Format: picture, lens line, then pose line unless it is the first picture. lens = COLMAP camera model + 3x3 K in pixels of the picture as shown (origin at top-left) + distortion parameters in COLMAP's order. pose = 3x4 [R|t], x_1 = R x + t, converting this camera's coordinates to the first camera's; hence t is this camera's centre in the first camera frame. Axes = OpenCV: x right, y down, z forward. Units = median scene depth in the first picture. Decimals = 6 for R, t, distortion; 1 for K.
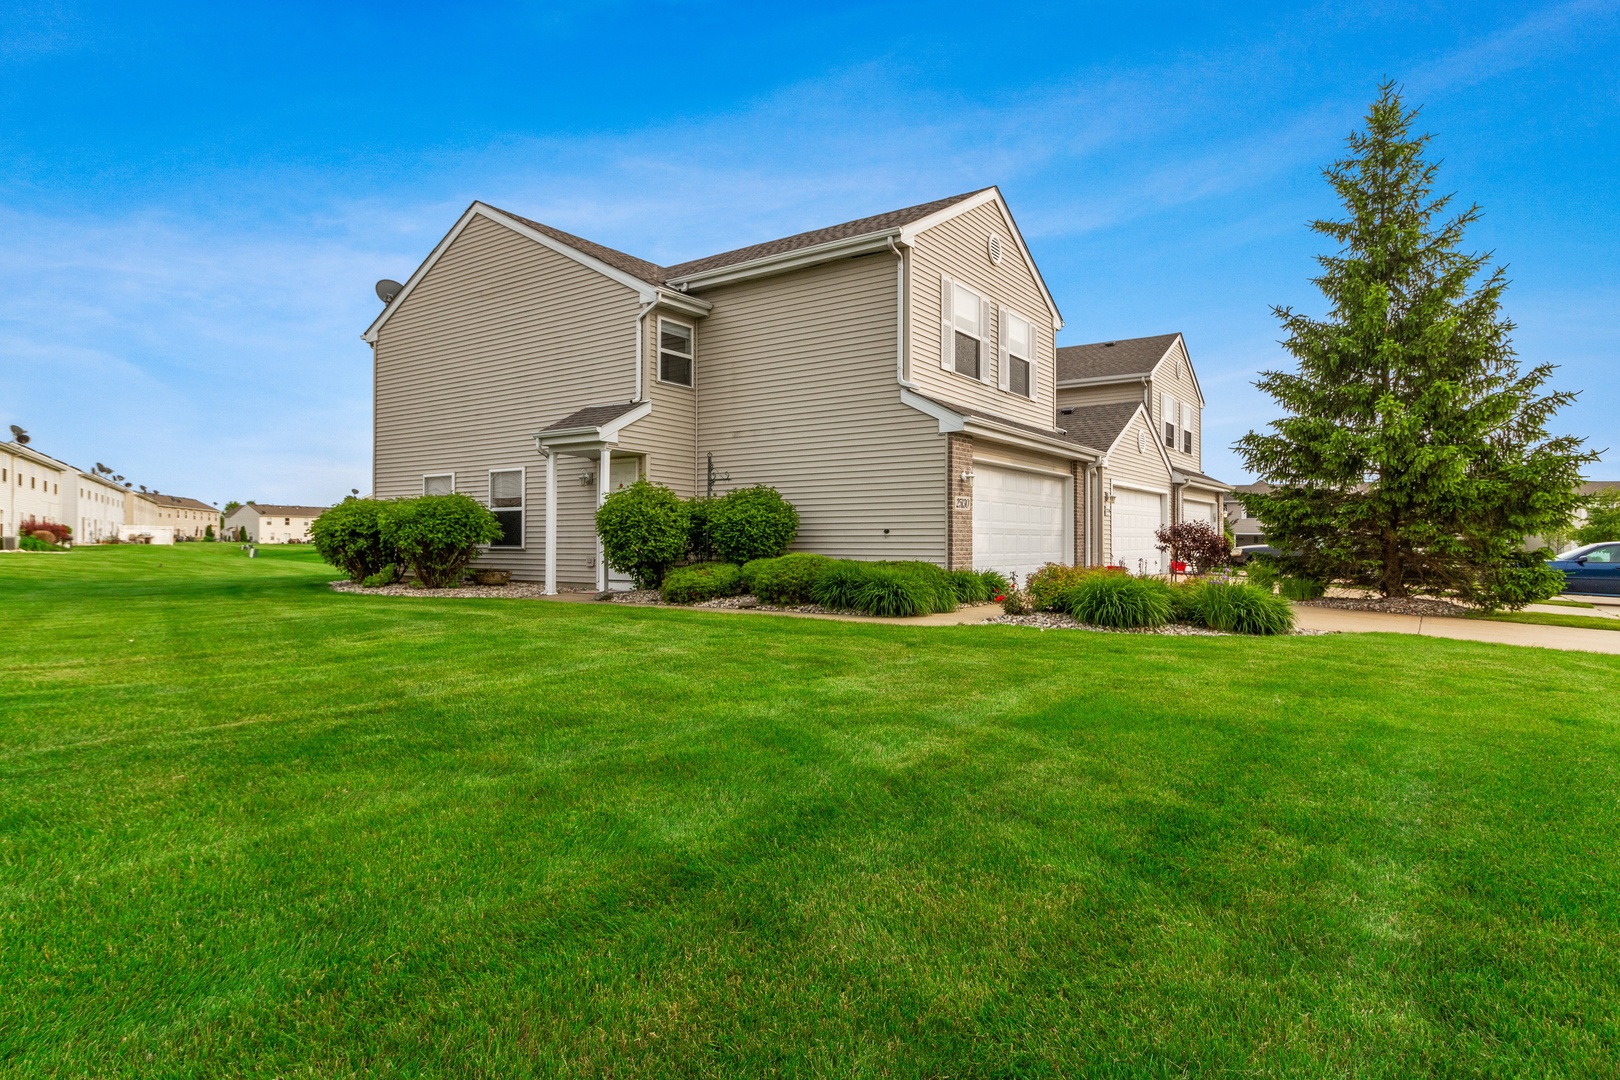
lens RADIAL K [[902.2, 0, 809.9], [0, 902.2, 540.7], [0, 0, 1]] dist [-0.004608, 0.000503]
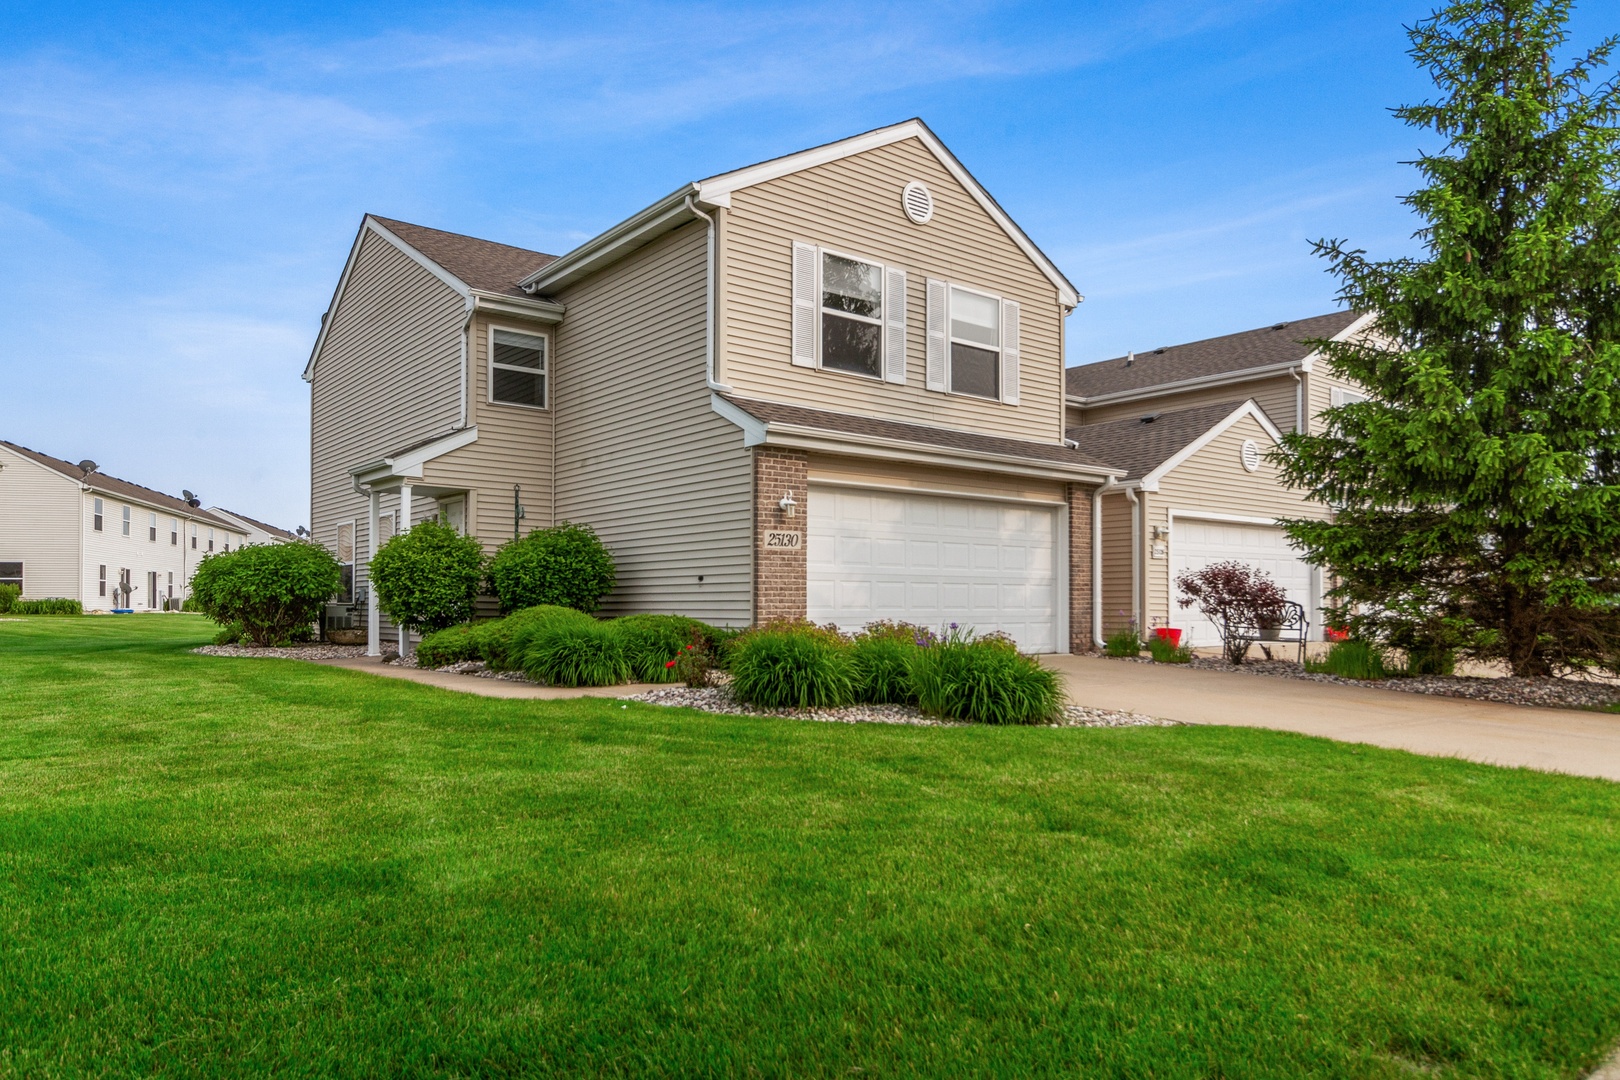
lens RADIAL K [[1060.3, 0, 796.6], [0, 1060.3, 597.0], [0, 0, 1]] dist [-0.002958, -0.003936]
pose [[0.958533, -0.003443, -0.284962, 0.384682], [0.001396, 0.999972, -0.007386, 0.011142], [0.284979, 0.006681, 0.958510, 0.140452]]
